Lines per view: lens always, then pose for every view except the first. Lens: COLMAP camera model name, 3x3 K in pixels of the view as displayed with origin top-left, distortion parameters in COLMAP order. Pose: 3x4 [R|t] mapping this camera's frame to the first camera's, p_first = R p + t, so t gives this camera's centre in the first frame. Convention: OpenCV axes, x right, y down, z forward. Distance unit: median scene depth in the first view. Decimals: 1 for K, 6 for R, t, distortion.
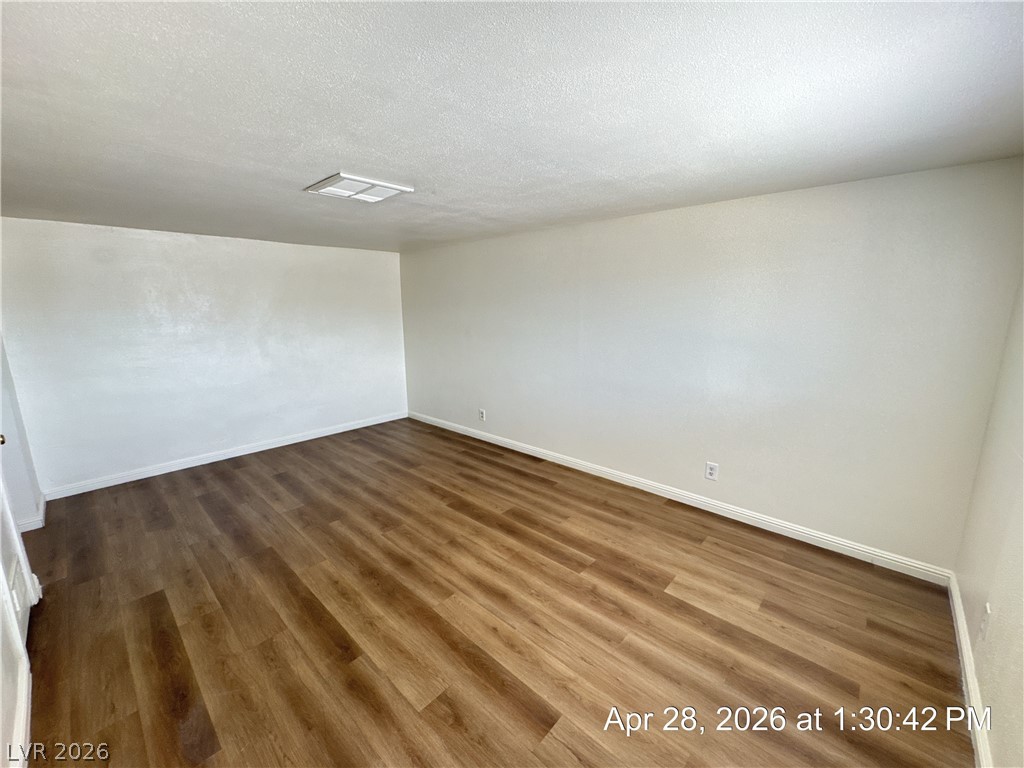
lens RADIAL K [[409.8, 0, 512.0], [0, 409.8, 383.1], [0, 0, 1]] dist [-0.002066, 0.000369]
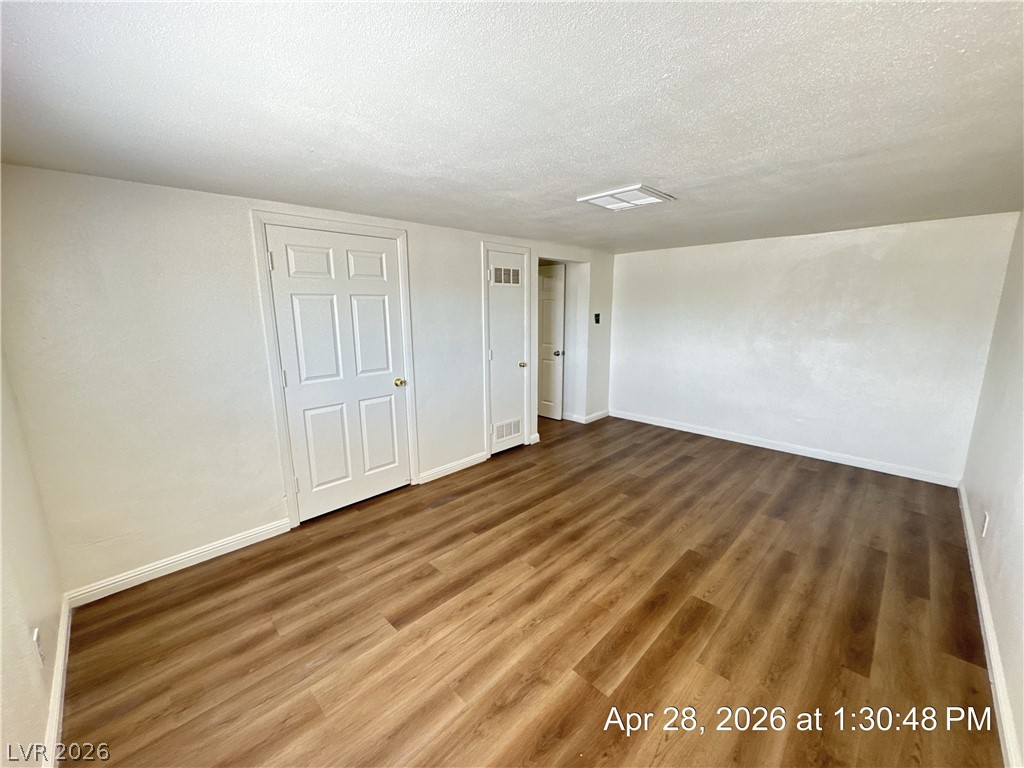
lens RADIAL K [[409.8, 0, 514.7], [0, 409.8, 383.1], [0, 0, 1]] dist [-0.002066, 0.000369]
pose [[-0.031866, 0.194343, -0.980416, 0.622362], [-0.181193, 0.963538, 0.196887, -0.128207], [0.982931, 0.183918, 0.004509, 0.623097]]
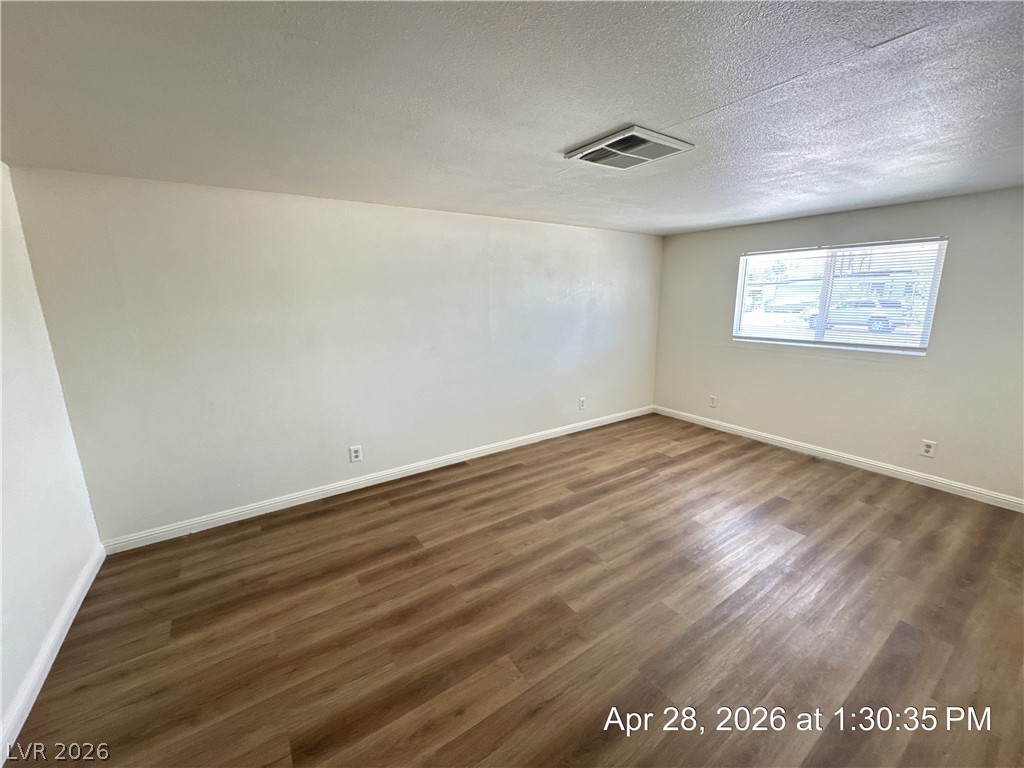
lens RADIAL K [[409.8, 0, 513.6], [0, 409.8, 384.8], [0, 0, 1]] dist [-0.002066, 0.000369]
pose [[0.224344, -0.206097, 0.952467, -1.016779], [0.194955, 0.967114, 0.163347, -0.153362], [-0.954810, 0.149042, 0.257146, 0.842374]]
